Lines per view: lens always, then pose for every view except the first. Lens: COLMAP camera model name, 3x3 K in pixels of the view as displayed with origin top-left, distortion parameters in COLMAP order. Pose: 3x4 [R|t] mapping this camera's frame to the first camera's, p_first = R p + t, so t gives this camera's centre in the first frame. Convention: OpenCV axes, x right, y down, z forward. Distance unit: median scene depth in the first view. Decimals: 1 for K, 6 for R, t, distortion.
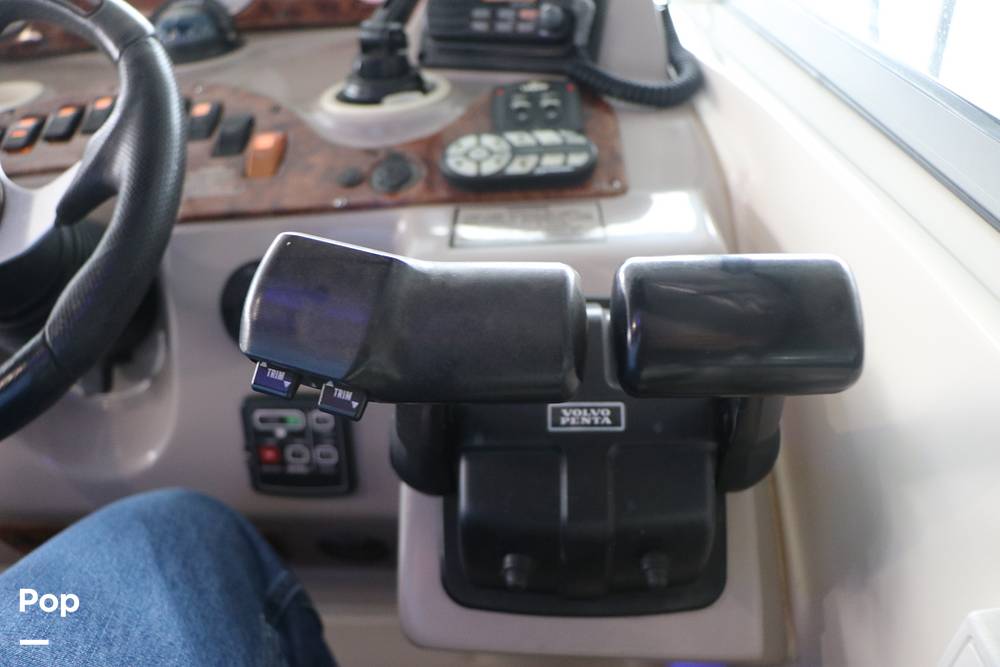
lens RADIAL K [[824.1, 0, 495.9], [0, 824.1, 335.2], [0, 0, 1]] dist [-0.191383, 0.151941]
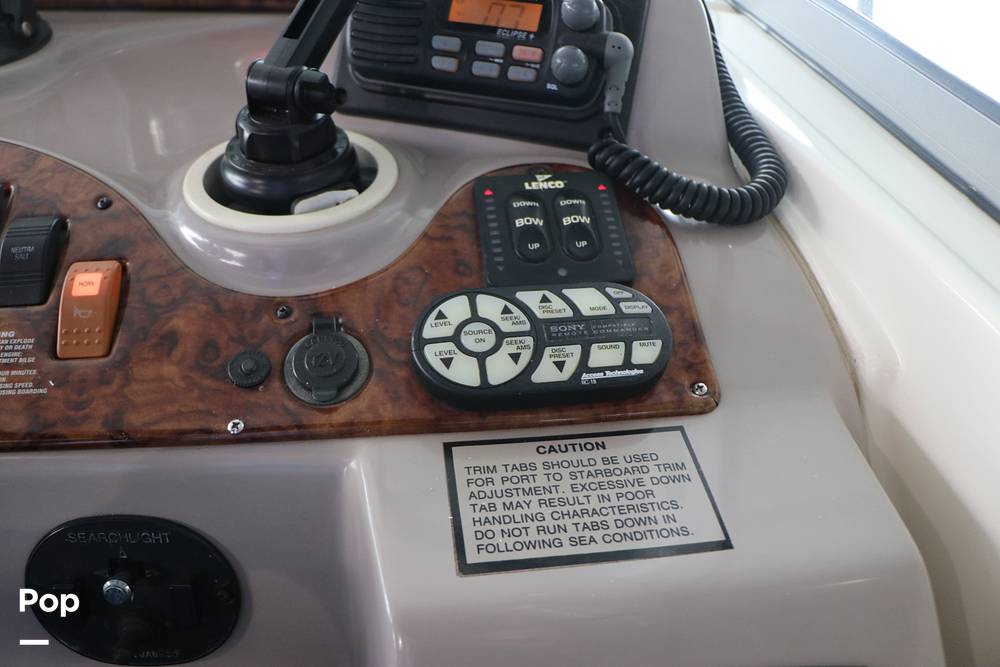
lens RADIAL K [[824.1, 0, 505.1], [0, 824.1, 332.6], [0, 0, 1]] dist [-0.191383, 0.151941]
pose [[0.981812, -0.016090, 0.189175, -0.103600], [-0.002364, 0.995289, 0.096927, -0.259883], [-0.189843, -0.095611, 0.977148, 0.393900]]
